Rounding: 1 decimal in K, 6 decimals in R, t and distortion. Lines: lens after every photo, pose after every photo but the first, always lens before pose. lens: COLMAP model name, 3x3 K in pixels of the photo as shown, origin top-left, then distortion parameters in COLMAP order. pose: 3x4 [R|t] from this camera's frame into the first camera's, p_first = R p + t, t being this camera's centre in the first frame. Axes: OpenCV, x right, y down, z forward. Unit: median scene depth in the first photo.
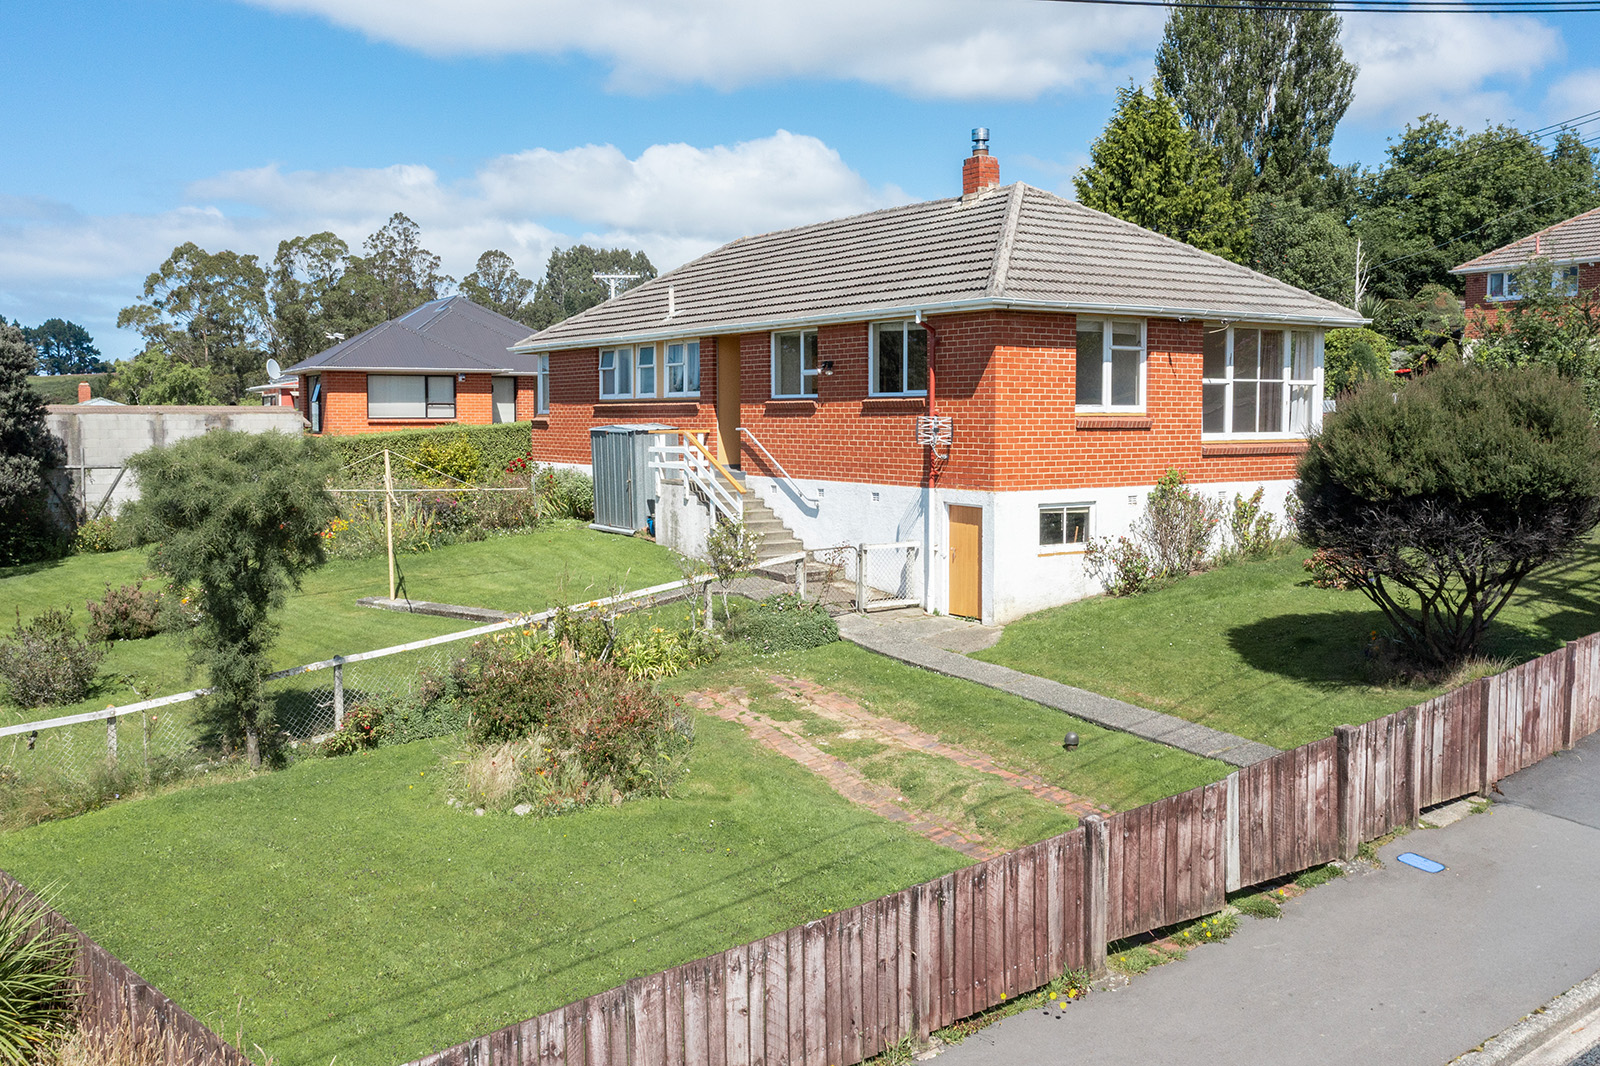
lens RADIAL K [[1332.5, 0, 800.0], [0, 1332.5, 533.0], [0, 0, 1]] dist [-0.050721, 0.163994]
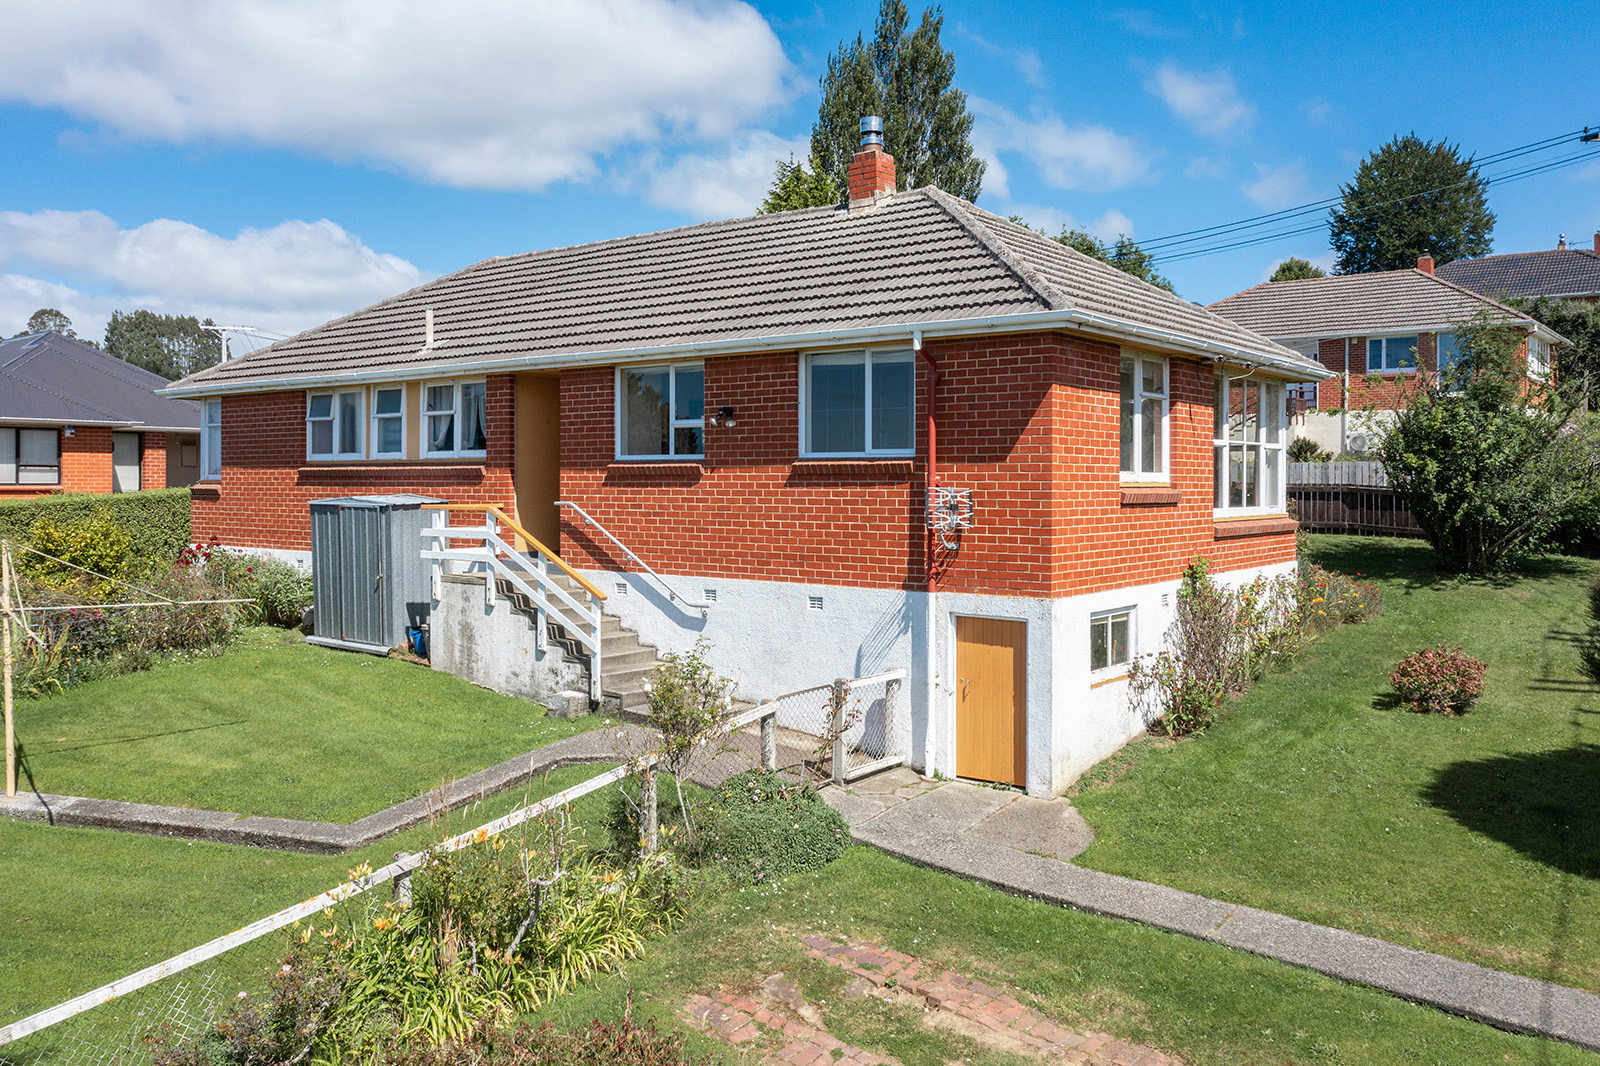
lens RADIAL K [[1262.7, 0, 801.6], [0, 1262.7, 503.9], [0, 0, 1]] dist [-0.018723, -0.003317]
pose [[0.951681, -0.001489, 0.307086, -0.140779], [0.023346, 0.997445, -0.067514, -0.031901], [-0.306201, 0.071420, 0.949284, 0.351876]]
